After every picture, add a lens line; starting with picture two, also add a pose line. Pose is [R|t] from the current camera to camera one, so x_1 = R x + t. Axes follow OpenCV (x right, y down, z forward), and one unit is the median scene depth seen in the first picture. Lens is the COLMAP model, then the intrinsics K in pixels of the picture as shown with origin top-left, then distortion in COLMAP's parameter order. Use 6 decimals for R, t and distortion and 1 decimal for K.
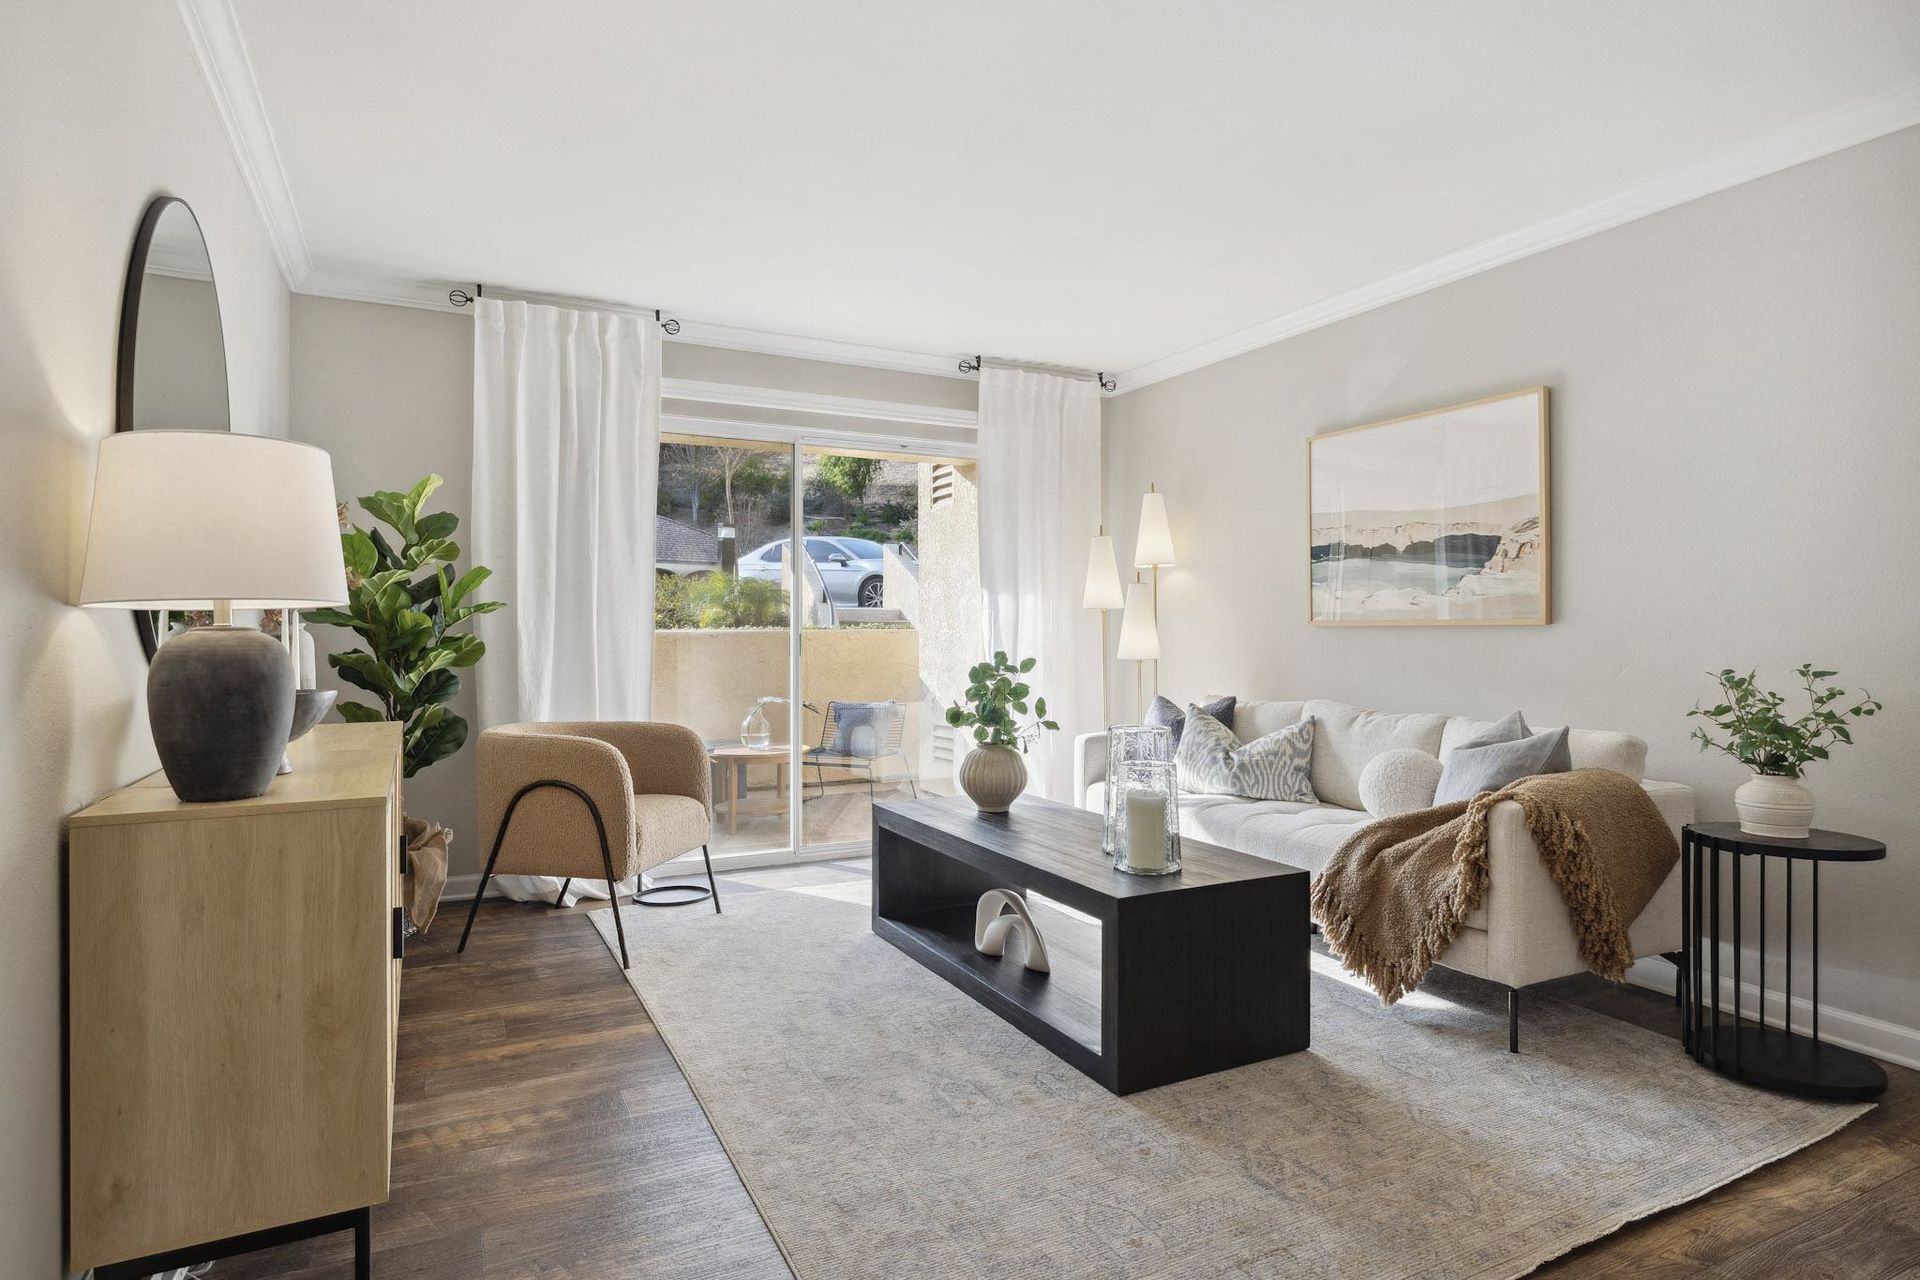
lens RADIAL K [[1034.1, 0, 964.1], [0, 1034.1, 631.6], [0, 0, 1]] dist [-0.001504, -0.000985]
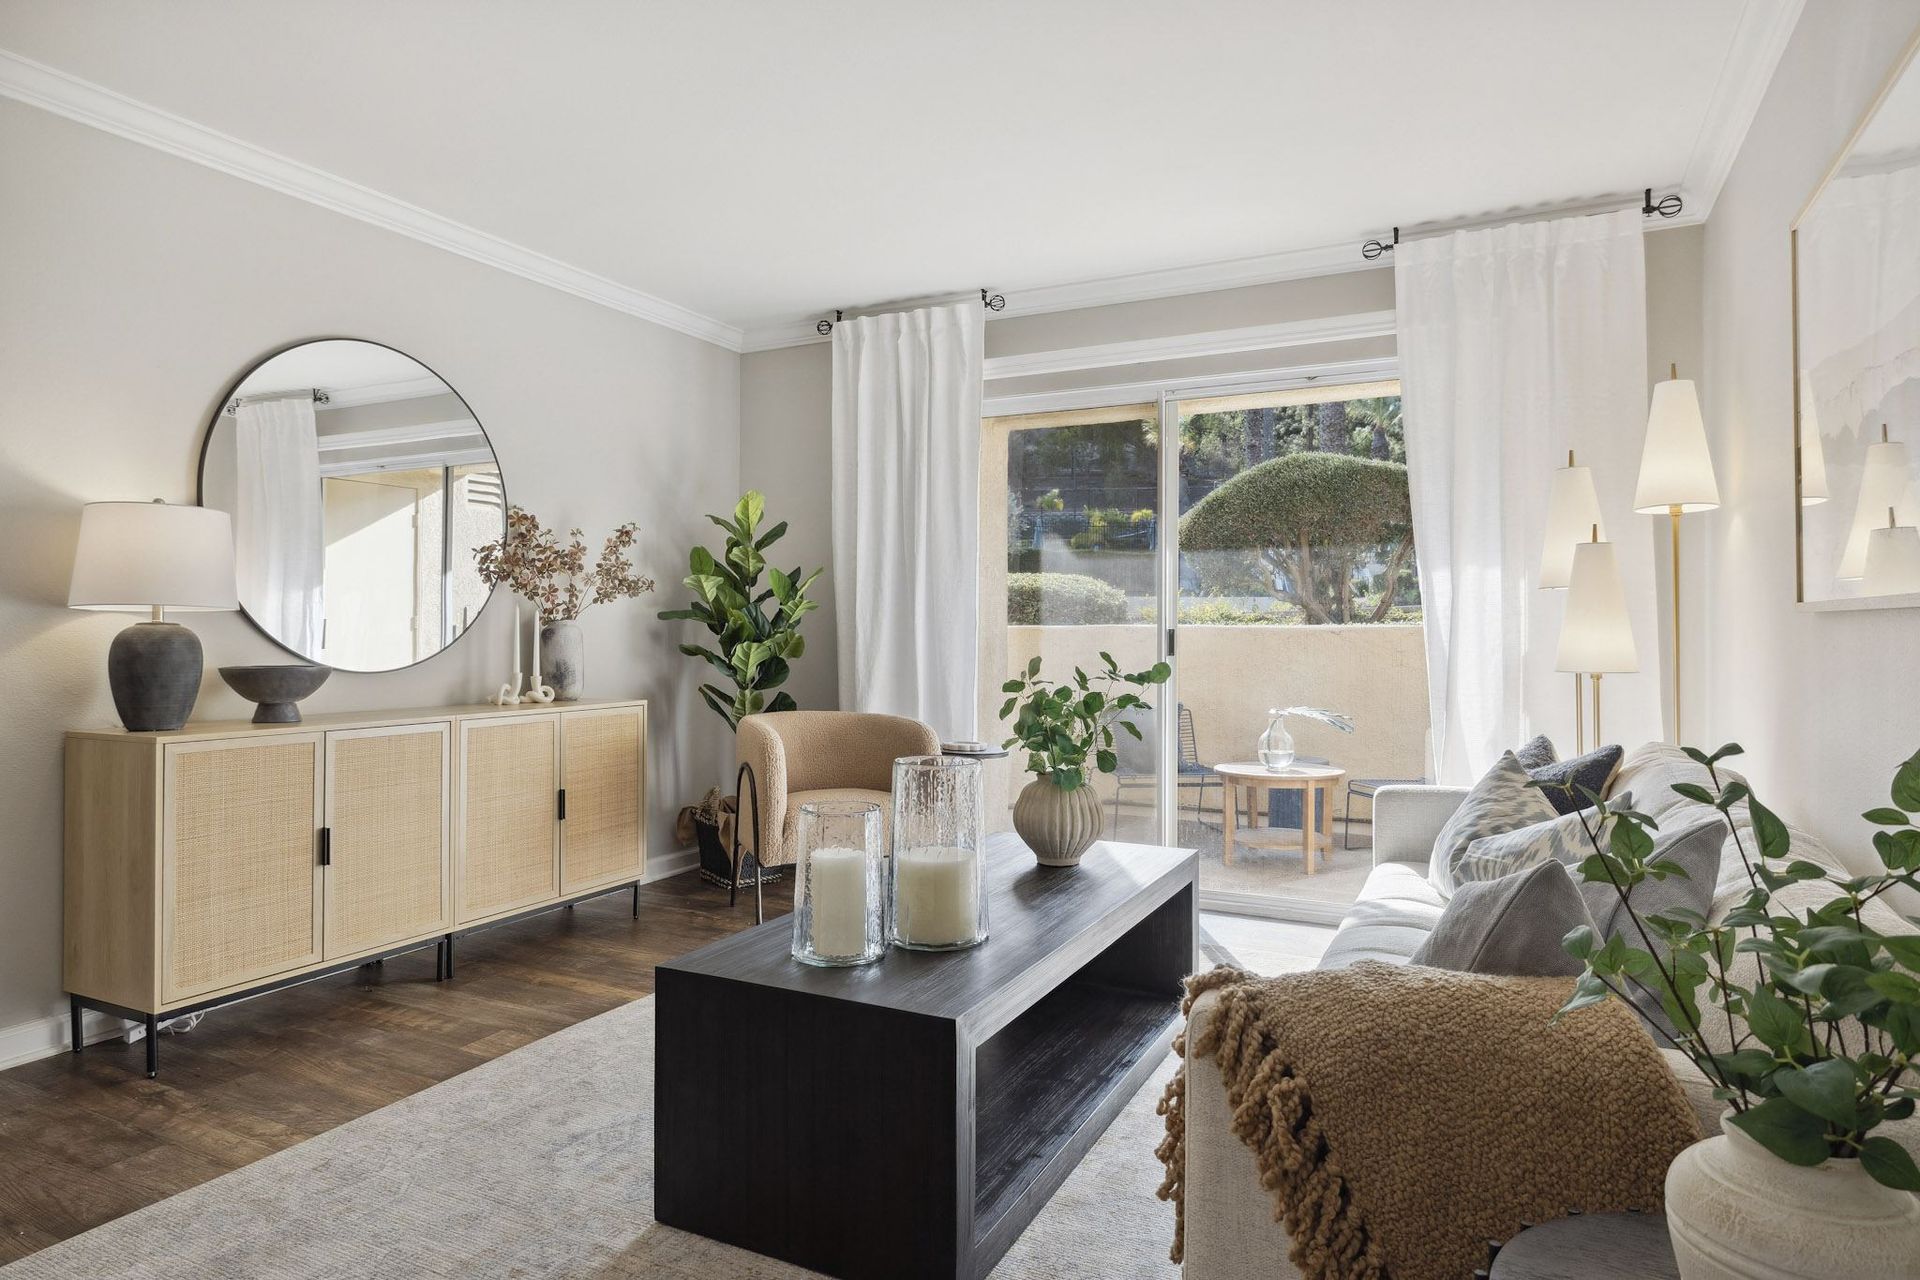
lens RADIAL K [[1111.5, 0, 961.3], [0, 1111.5, 650.4], [0, 0, 1]] dist [-0.003372, -0.002049]
pose [[0.586629, 0.013093, -0.809750, 0.623376], [-0.000662, 0.999877, 0.015688, 0.005325], [0.809856, -0.008667, 0.586565, 0.458420]]
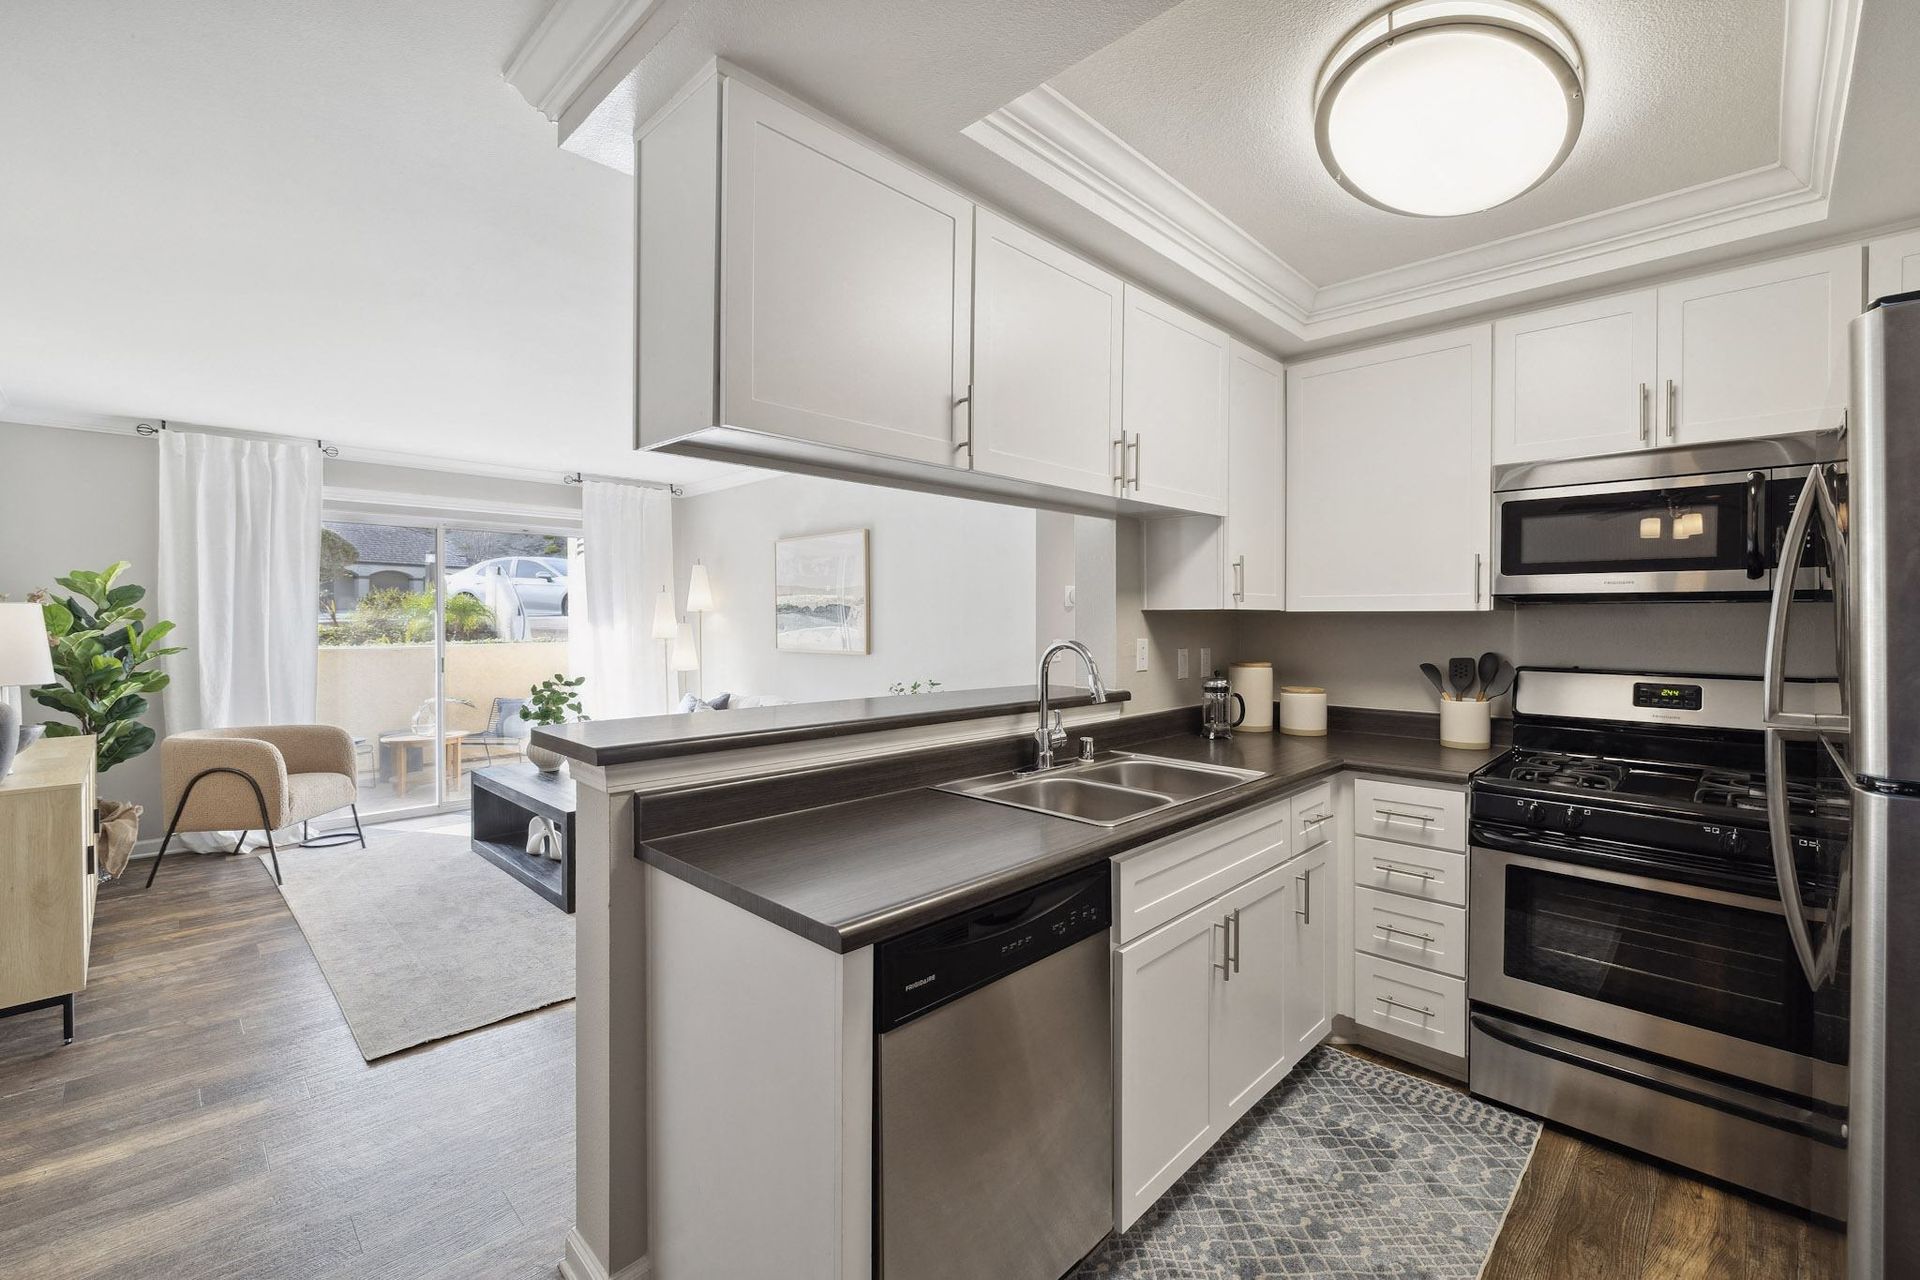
lens RADIAL K [[820.0, 0, 960.8], [0, 820.0, 626.2], [0, 0, 1]] dist [0.001647, 0.000658]
pose [[0.952788, -0.005819, 0.303582, 0.253001], [0.003806, 0.999967, 0.007221, -0.064746], [-0.303614, -0.005725, 0.952778, -0.449399]]
